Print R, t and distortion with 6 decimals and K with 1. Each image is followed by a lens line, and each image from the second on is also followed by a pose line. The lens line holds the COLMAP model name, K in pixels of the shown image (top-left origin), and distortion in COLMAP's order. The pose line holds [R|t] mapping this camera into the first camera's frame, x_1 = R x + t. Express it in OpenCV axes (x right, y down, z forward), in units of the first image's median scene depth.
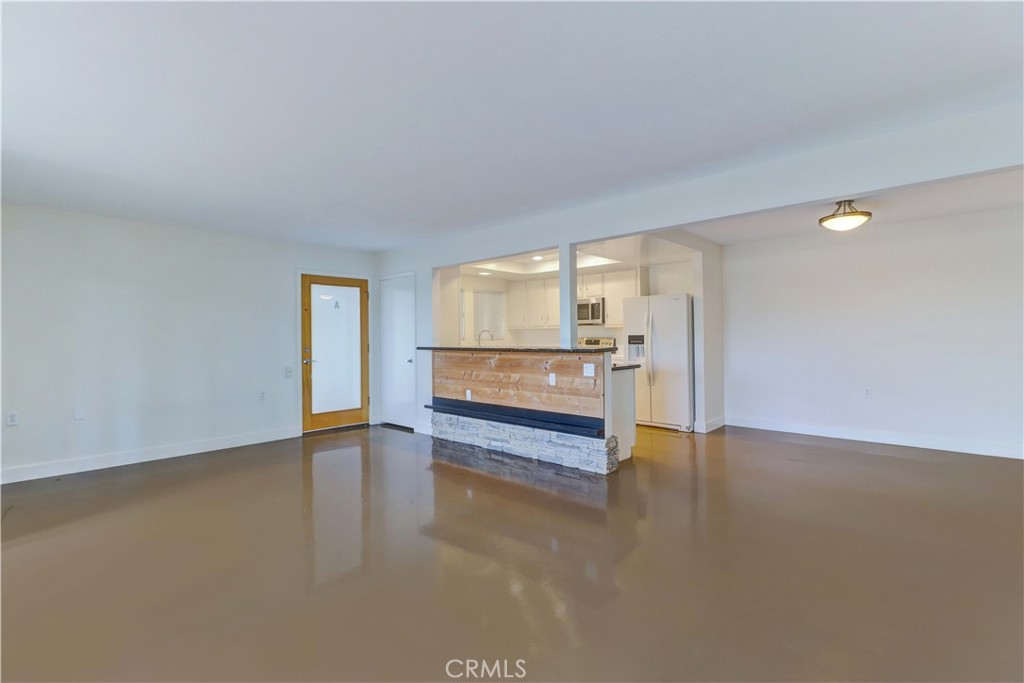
lens RADIAL K [[469.3, 0, 514.4], [0, 469.3, 340.2], [0, 0, 1]] dist [0.016125, -0.001852]
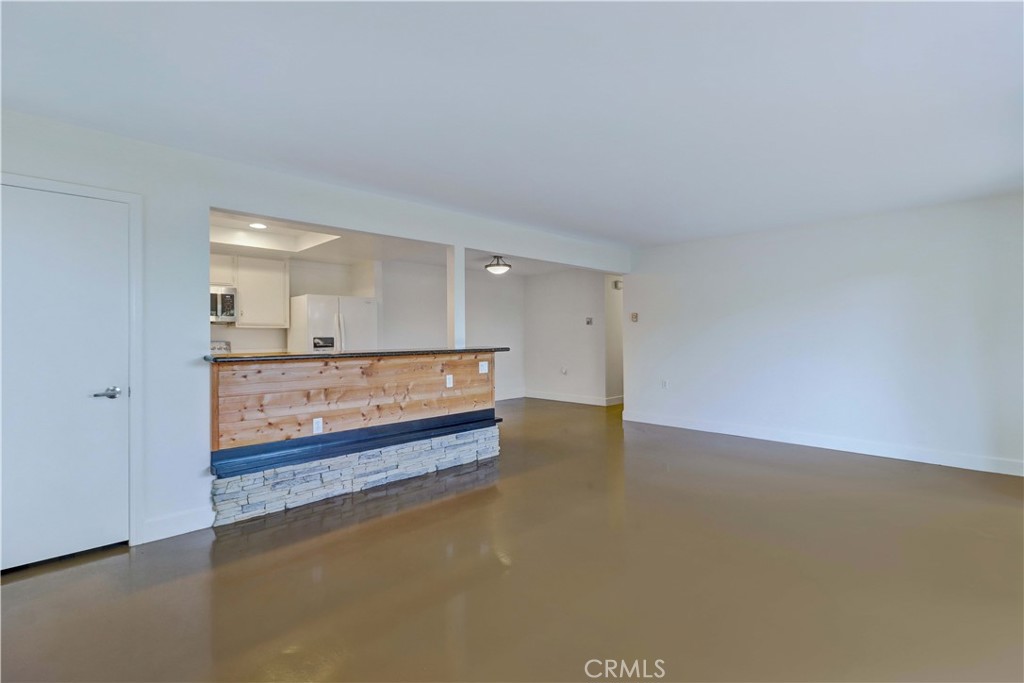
lens RADIAL K [[469.3, 0, 515.0], [0, 469.3, 335.7], [0, 0, 1]] dist [0.016125, -0.001852]
pose [[0.037829, 0.013148, 0.999198, -0.834063], [0.014426, 0.999802, -0.013702, 0.004804], [-0.999180, 0.014933, 0.037632, 0.779115]]
